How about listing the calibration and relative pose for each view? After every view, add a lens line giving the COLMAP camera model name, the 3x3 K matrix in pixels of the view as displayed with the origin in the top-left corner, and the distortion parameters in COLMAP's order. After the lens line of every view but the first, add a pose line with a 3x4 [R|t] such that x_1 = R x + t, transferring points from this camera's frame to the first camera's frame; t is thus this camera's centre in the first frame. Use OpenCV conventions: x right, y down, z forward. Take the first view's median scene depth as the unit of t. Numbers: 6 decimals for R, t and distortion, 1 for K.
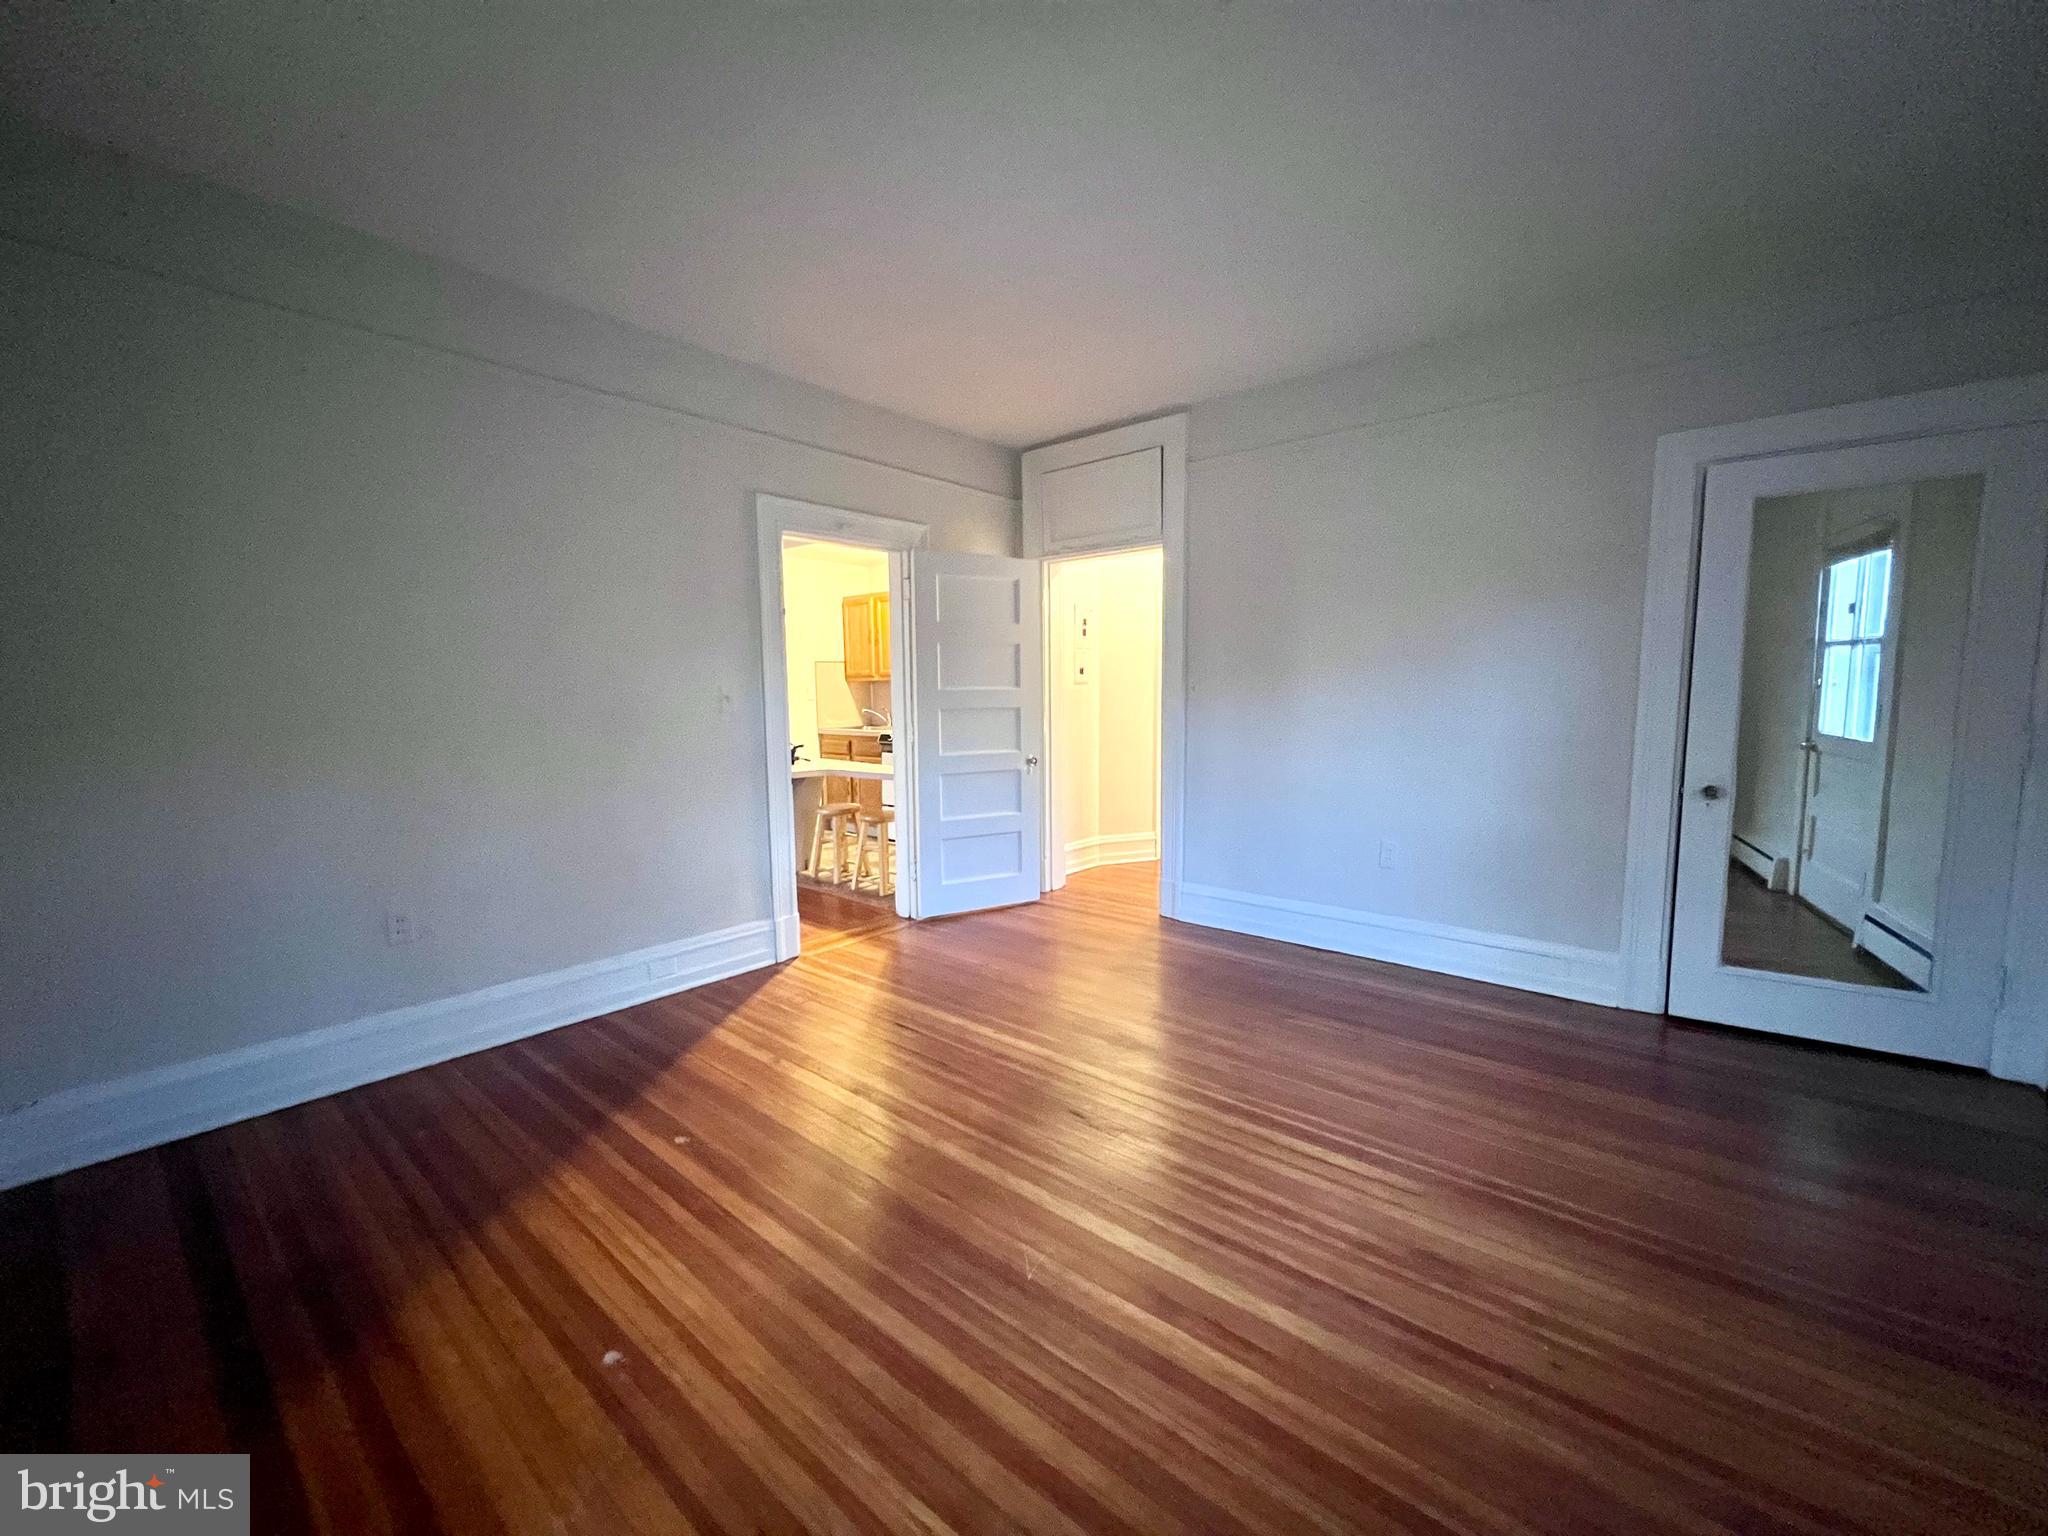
lens RADIAL K [[817.3, 0, 1024.0], [0, 817.3, 768.0], [0, 0, 1]] dist [-0.000262, 0.000108]
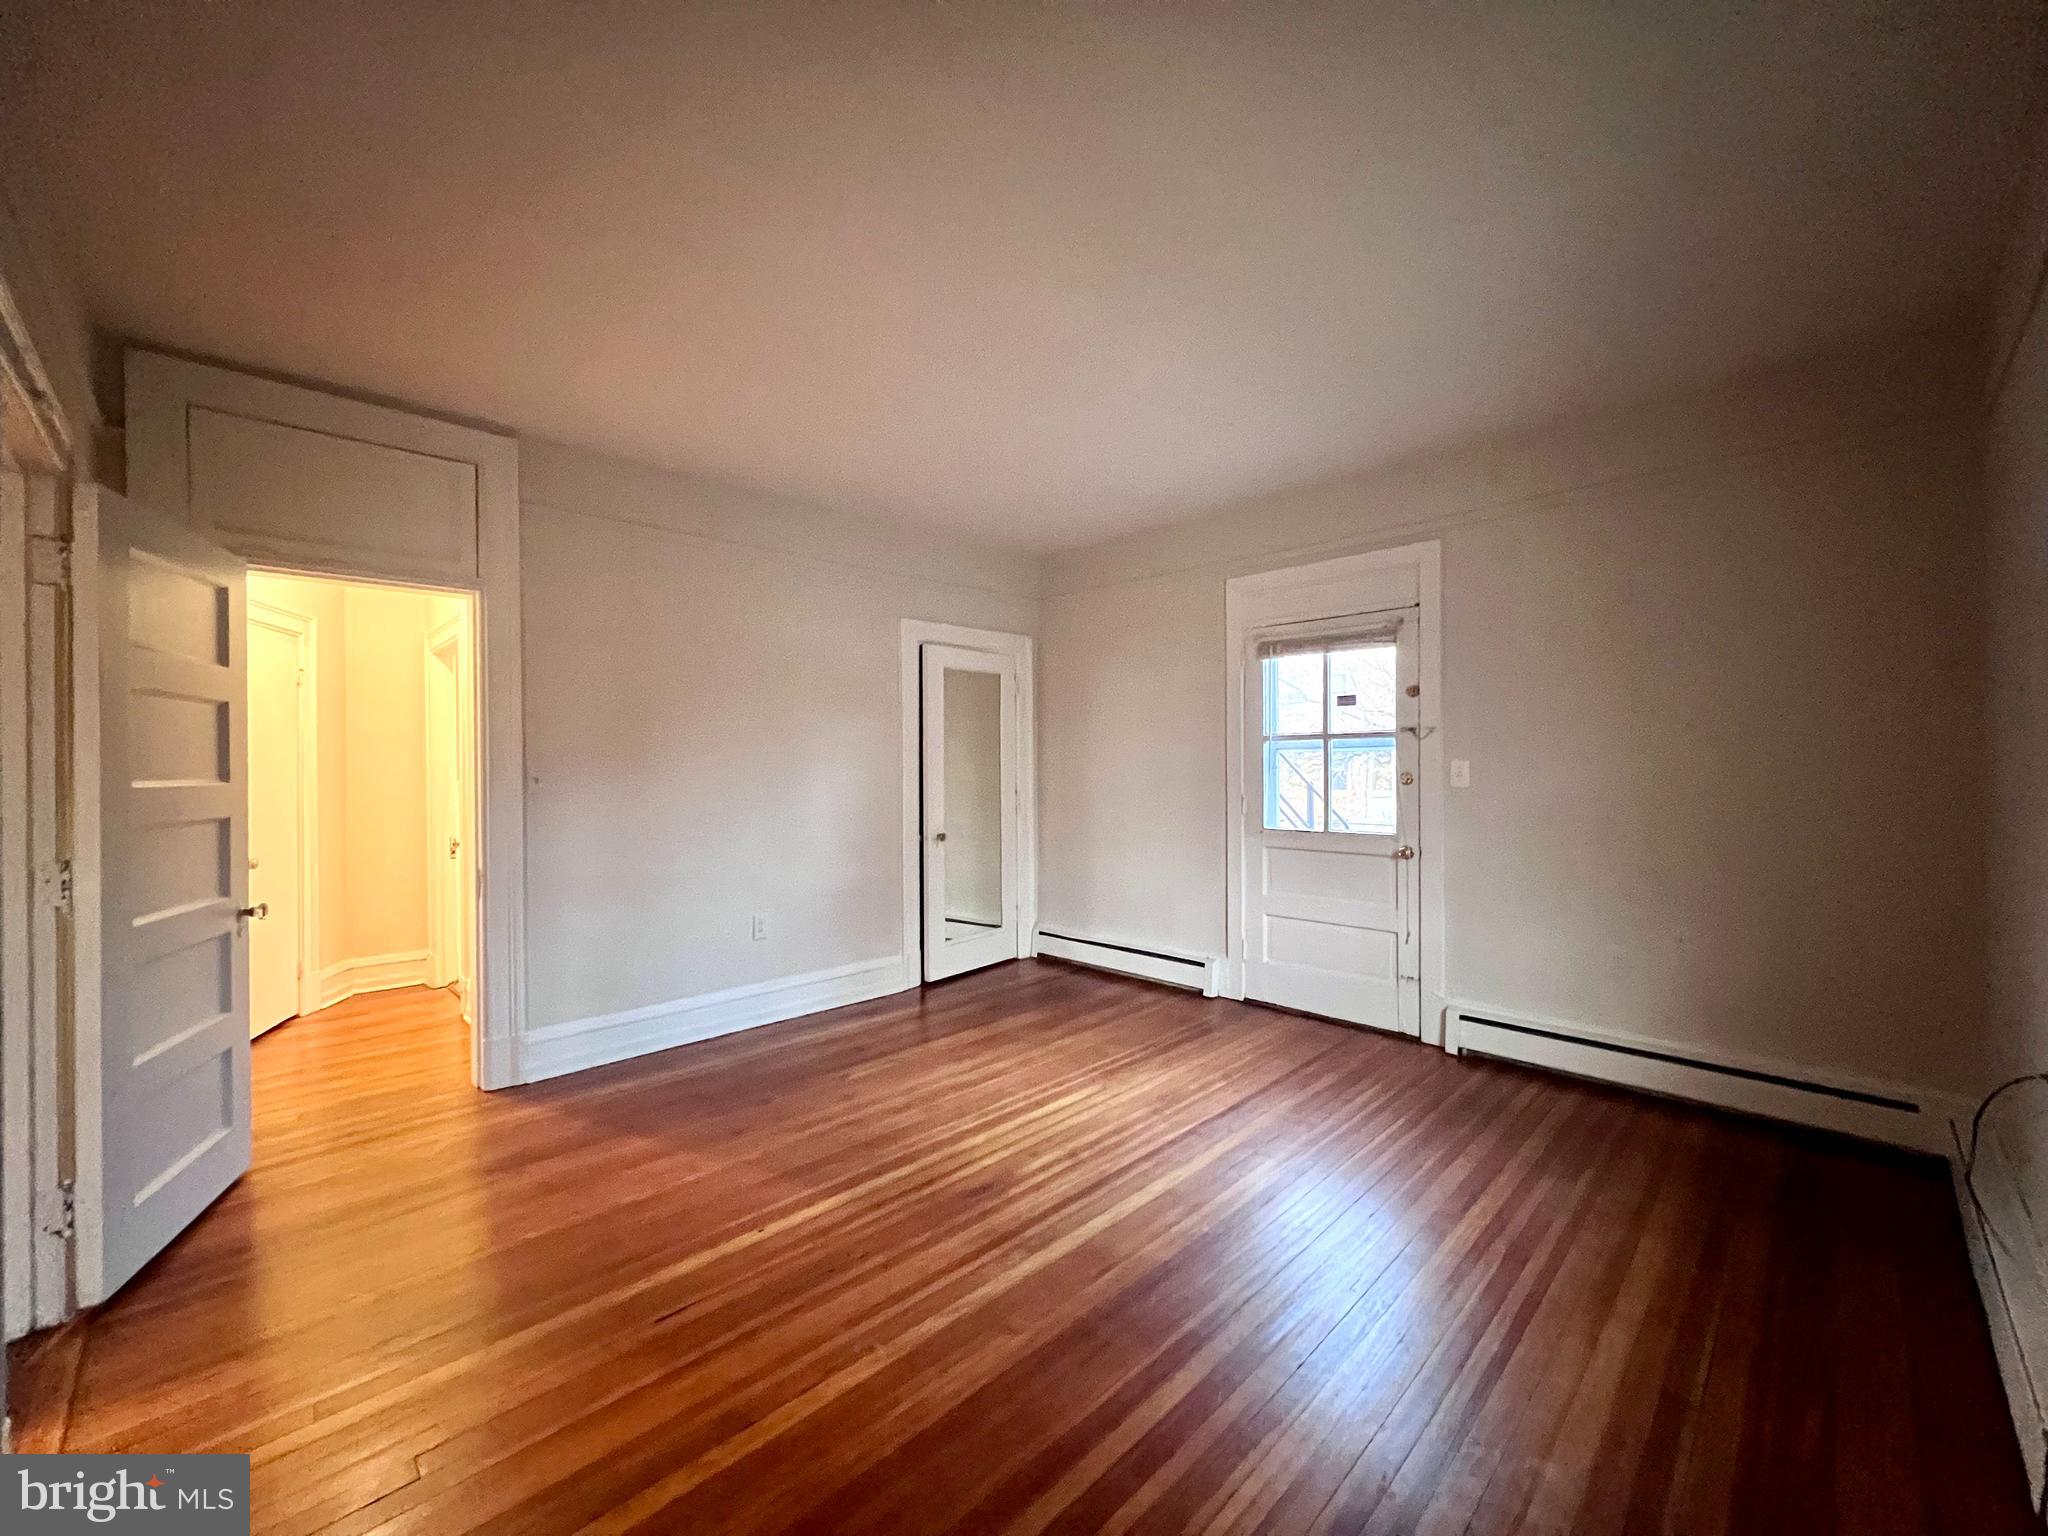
lens RADIAL K [[817.3, 0, 1024.0], [0, 817.3, 768.0], [0, 0, 1]] dist [-0.000262, 0.000108]
pose [[0.088254, 0.006808, 0.996075, -0.759340], [0.108662, 0.993943, -0.016421, -0.060965], [-0.990153, 0.109684, 0.086980, 0.640882]]
